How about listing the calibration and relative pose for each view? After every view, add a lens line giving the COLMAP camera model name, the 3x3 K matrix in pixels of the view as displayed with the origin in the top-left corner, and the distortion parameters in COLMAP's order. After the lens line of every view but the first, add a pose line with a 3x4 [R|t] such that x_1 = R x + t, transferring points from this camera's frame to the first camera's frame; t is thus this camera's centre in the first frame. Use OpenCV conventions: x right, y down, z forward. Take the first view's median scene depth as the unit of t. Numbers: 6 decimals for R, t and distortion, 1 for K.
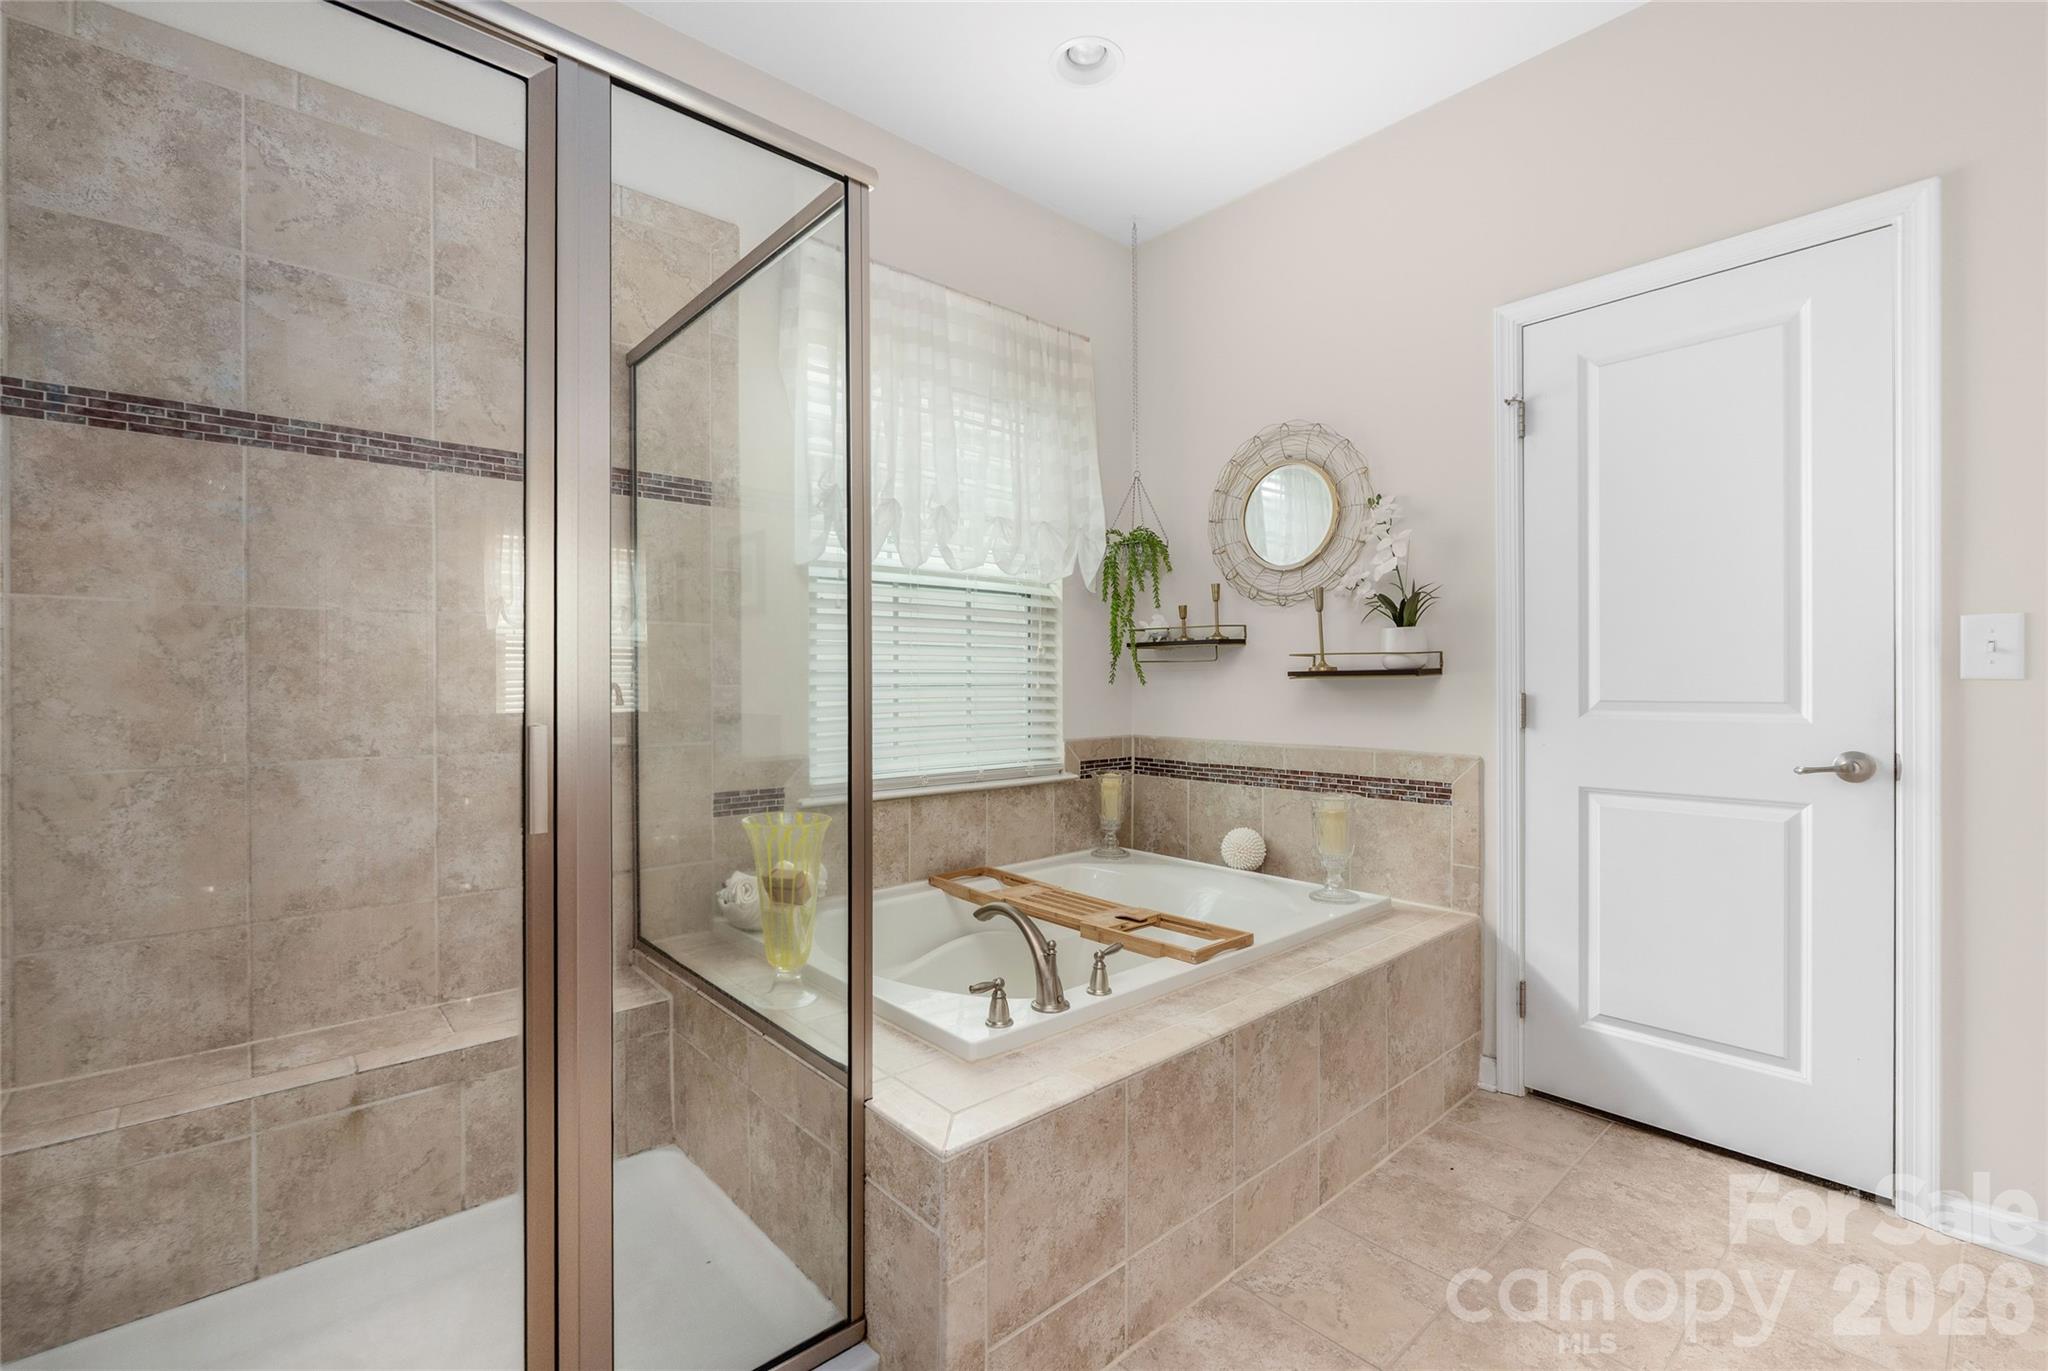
lens RADIAL K [[892.4, 0, 1035.9], [0, 892.4, 694.8], [0, 0, 1]] dist [0.000849, -0.000577]
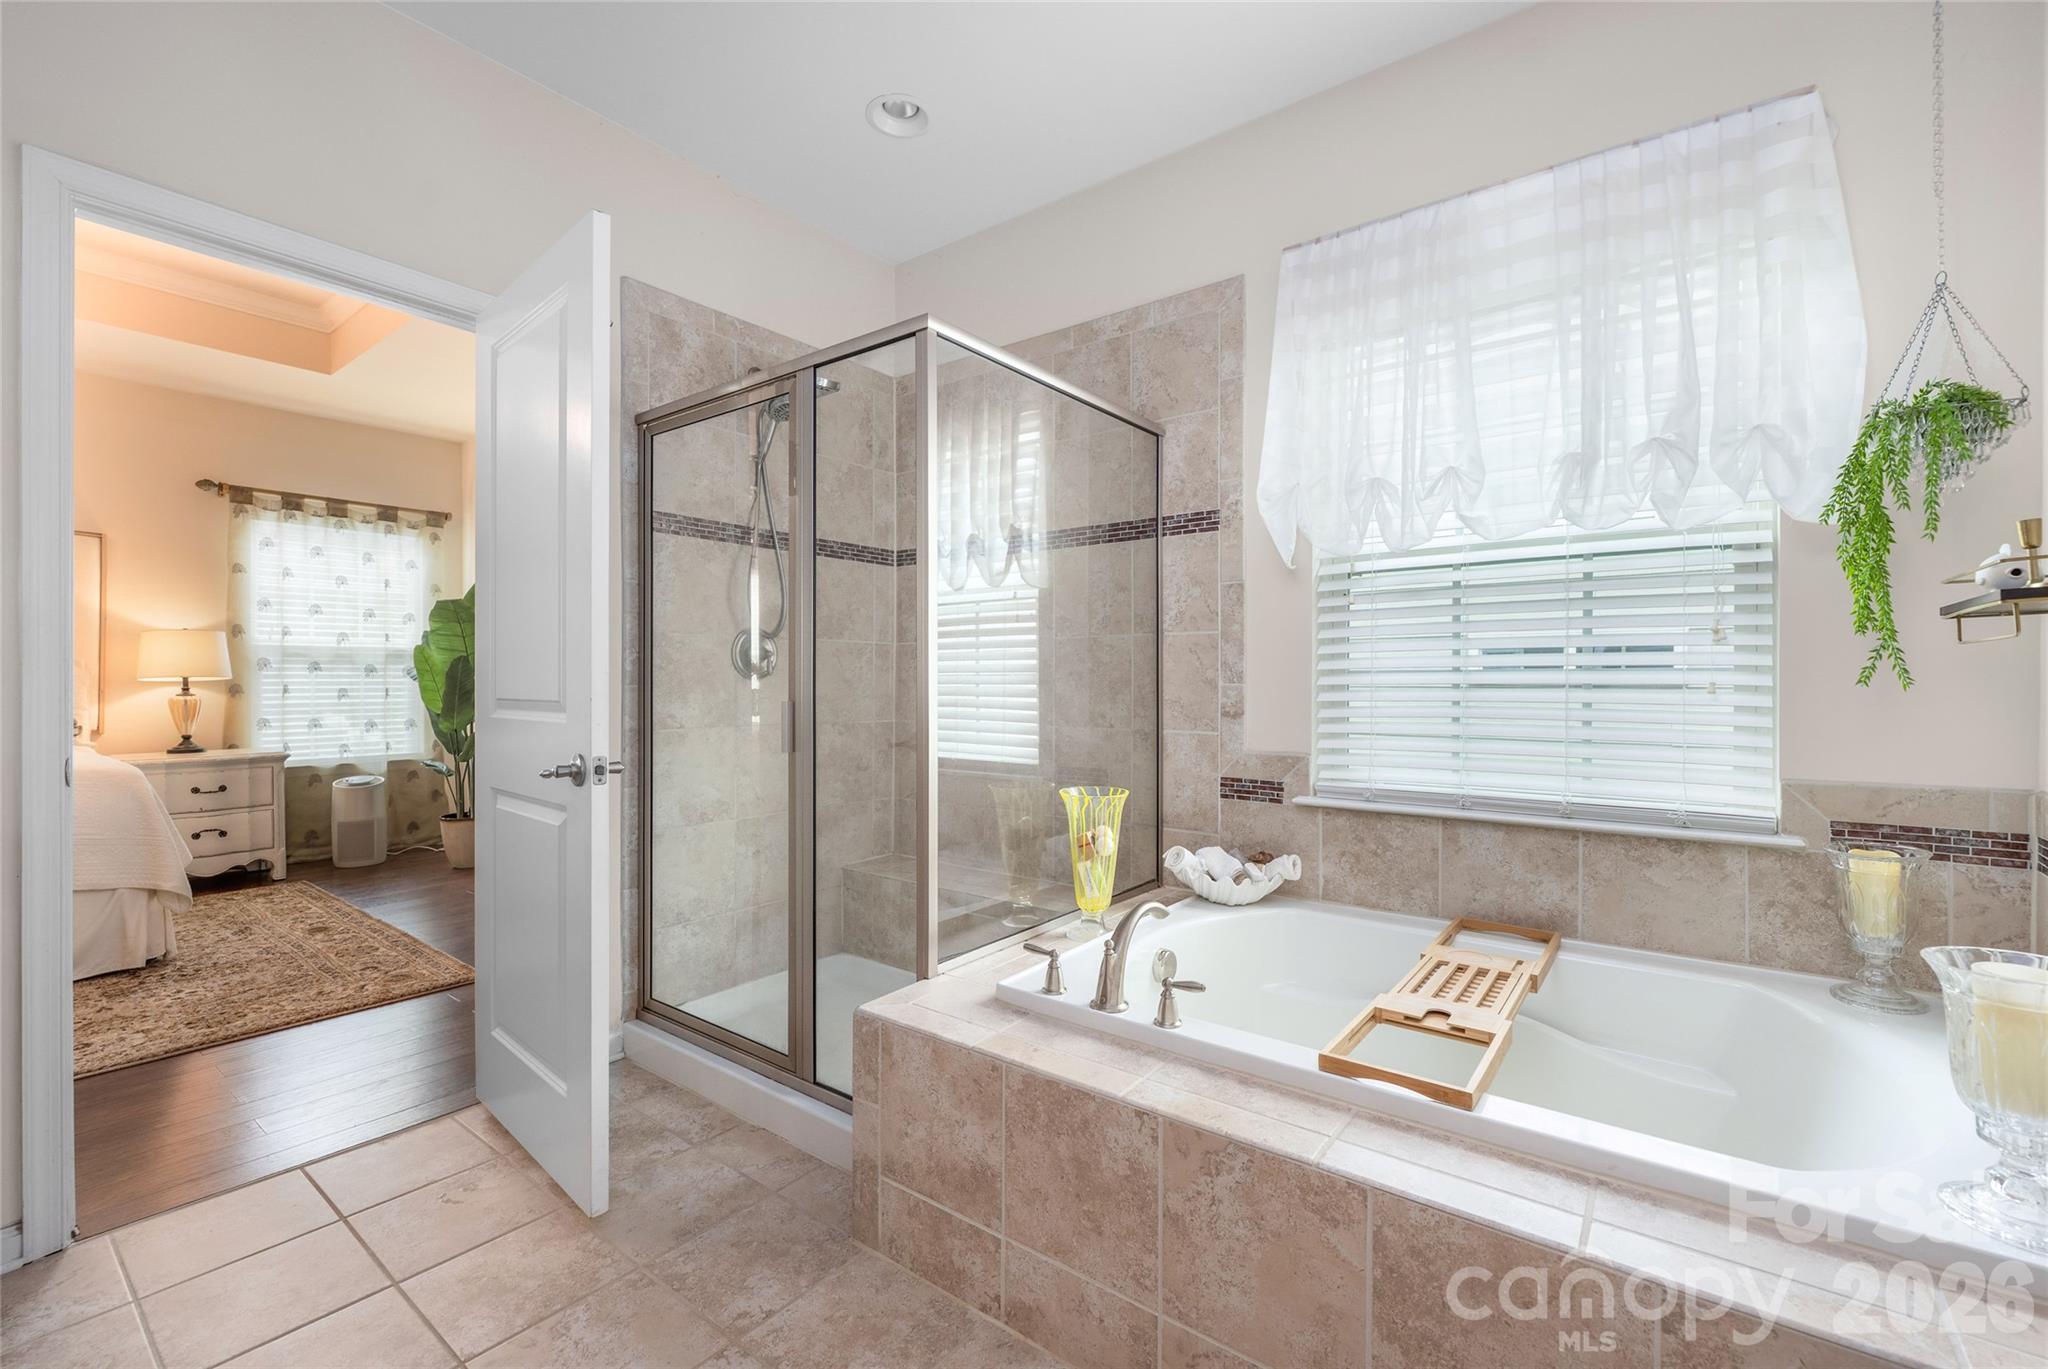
lens RADIAL K [[892.4, 0, 1025.7], [0, 892.4, 691.6], [0, 0, 1]] dist [0.000849, -0.000577]
pose [[0.169808, 0.012694, -0.985395, 0.859368], [-0.016467, 0.999814, 0.010042, -0.009380], [0.985340, 0.014521, 0.169986, 0.643485]]
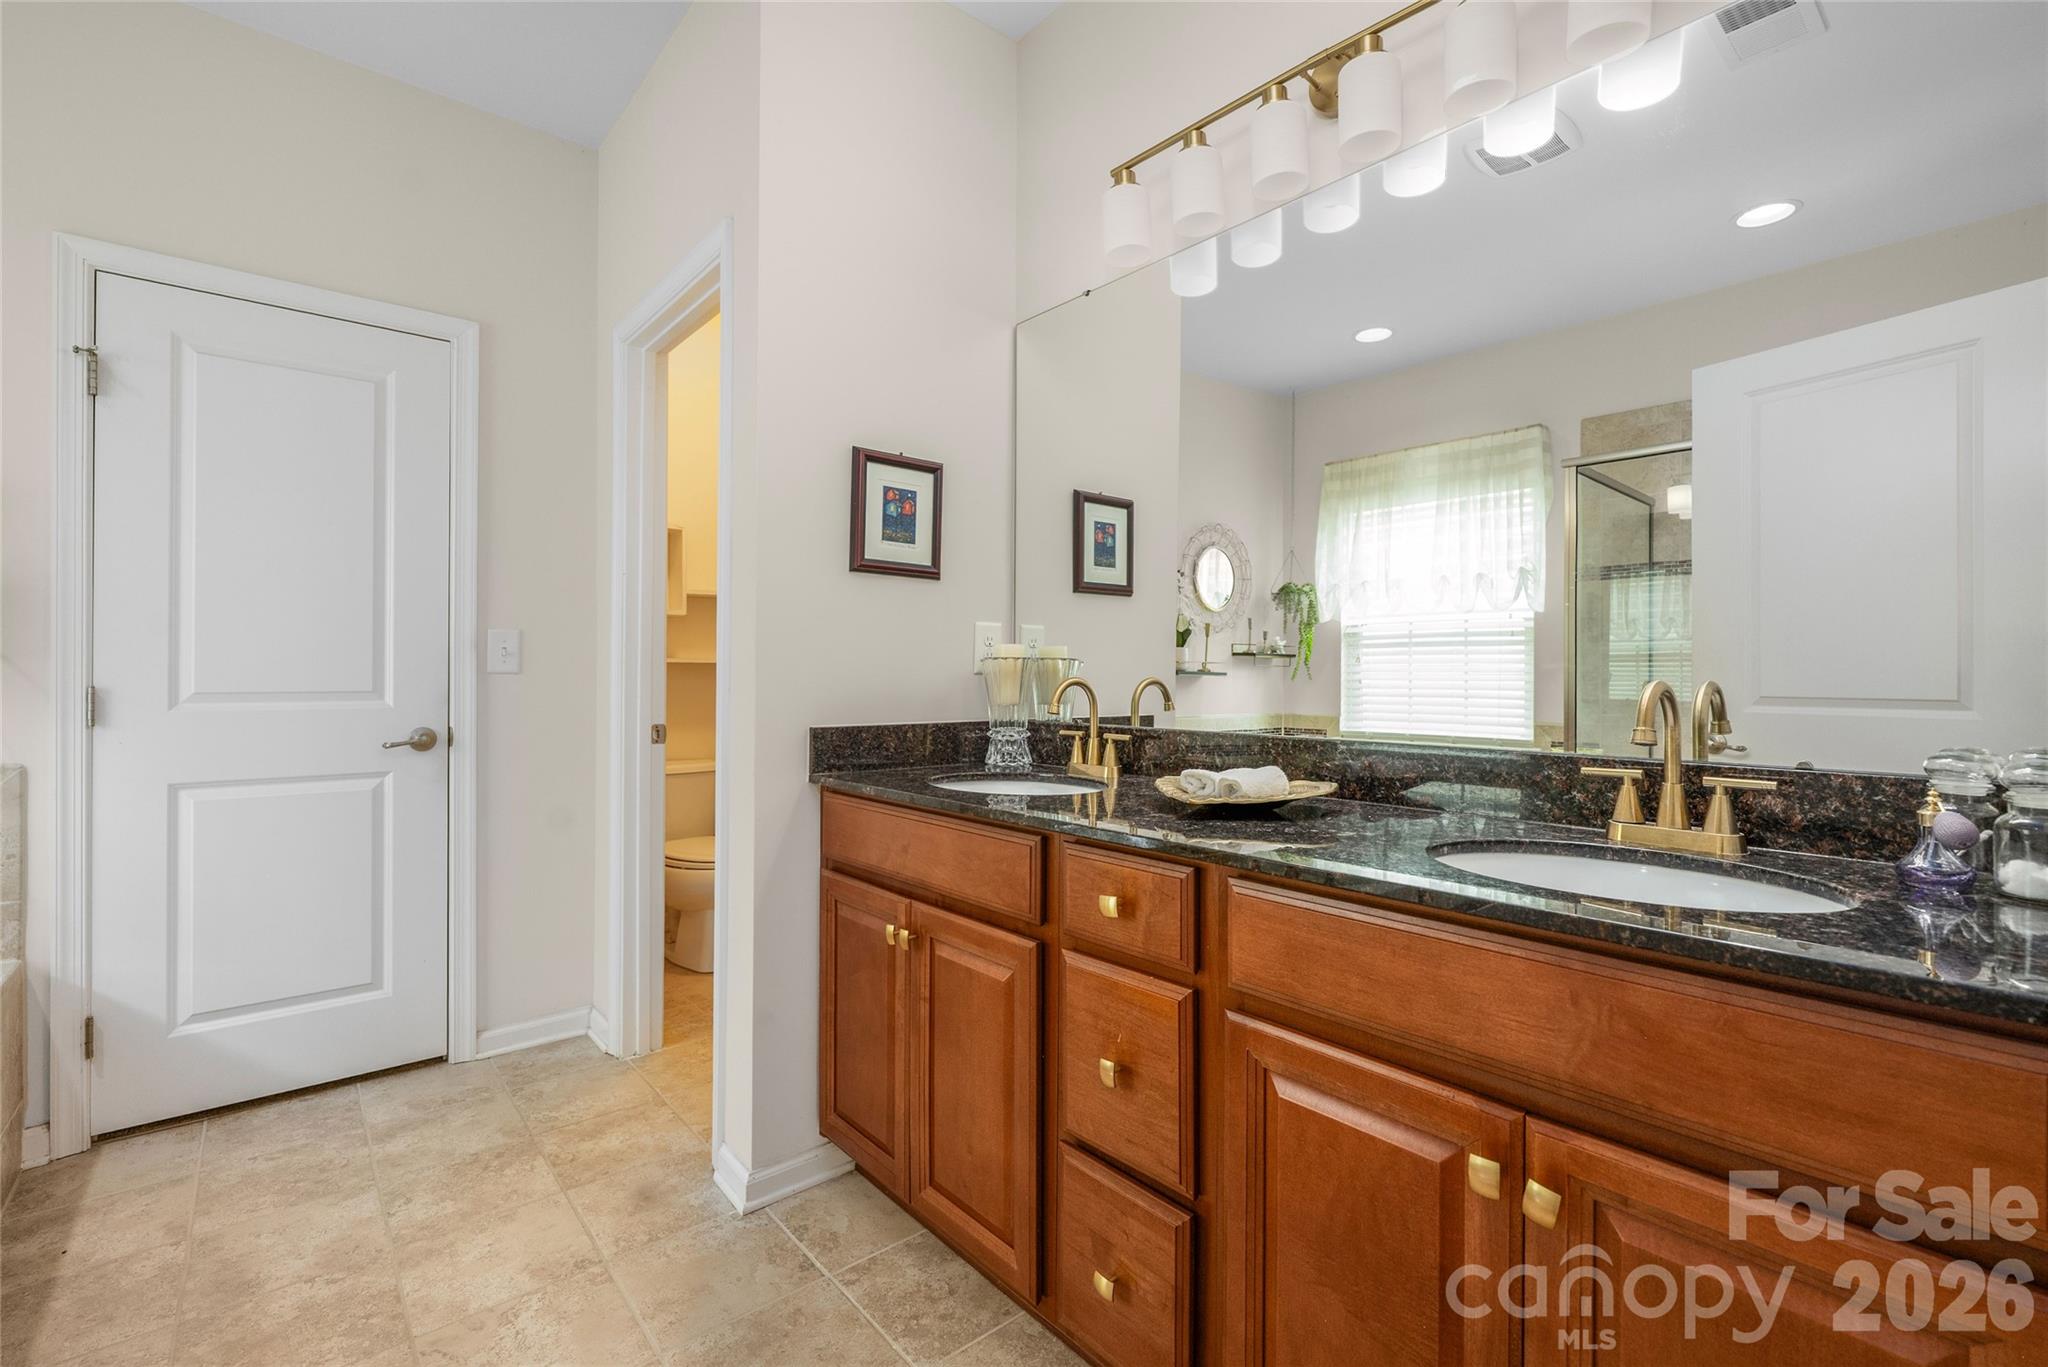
lens RADIAL K [[899.9, 0, 1039.1], [0, 899.9, 678.9], [0, 0, 1]] dist [-0.004389, 0.000007]
pose [[0.020483, -0.005744, 0.999774, -0.307756], [0.007779, 0.999954, 0.005585, -0.006799], [-0.999760, 0.007663, 0.020527, 0.050966]]
